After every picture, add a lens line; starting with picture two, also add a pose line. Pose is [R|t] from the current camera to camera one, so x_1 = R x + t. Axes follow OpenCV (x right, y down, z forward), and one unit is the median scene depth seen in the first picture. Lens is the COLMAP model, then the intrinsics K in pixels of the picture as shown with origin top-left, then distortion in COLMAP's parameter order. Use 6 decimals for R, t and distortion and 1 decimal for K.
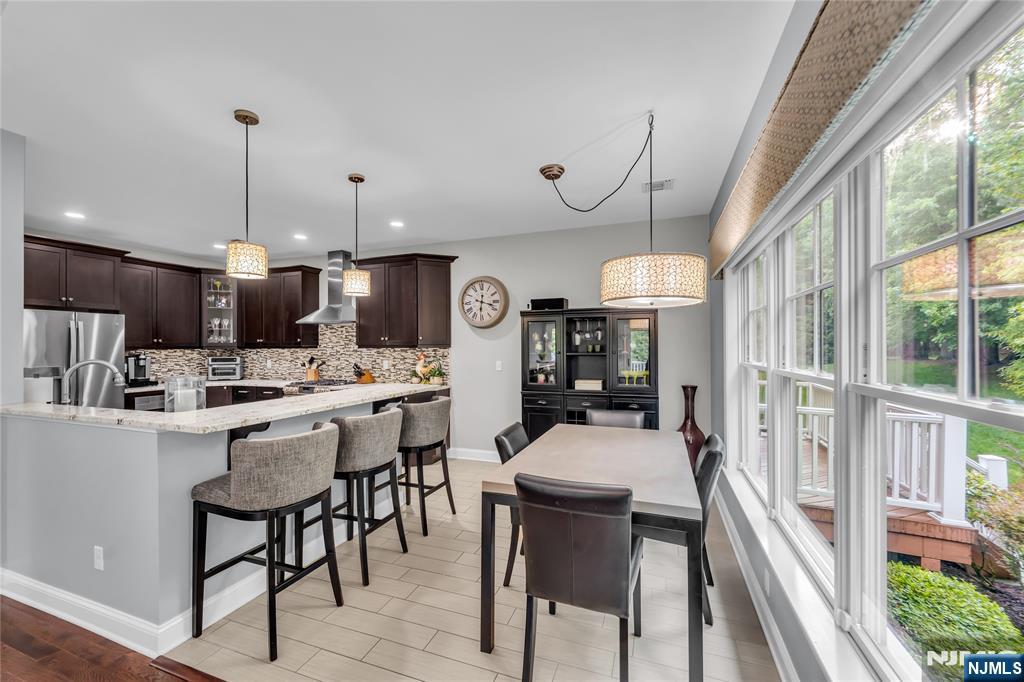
lens RADIAL K [[419.1, 0, 505.3], [0, 419.1, 346.6], [0, 0, 1]] dist [-0.003234, -0.000704]
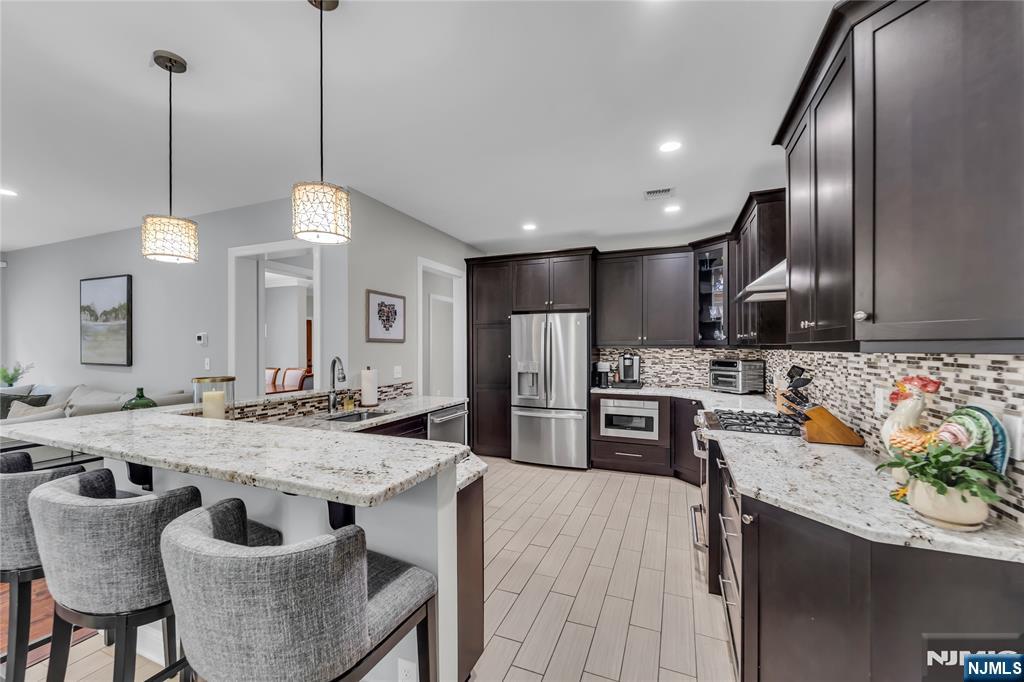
lens RADIAL K [[419.1, 0, 481.6], [0, 419.1, 338.4], [0, 0, 1]] dist [-0.003234, -0.000704]
pose [[-0.050090, -0.012787, -0.998663, 0.072278], [0.001699, 0.999915, -0.012889, -0.003514], [0.998743, -0.002343, -0.050064, 0.699981]]
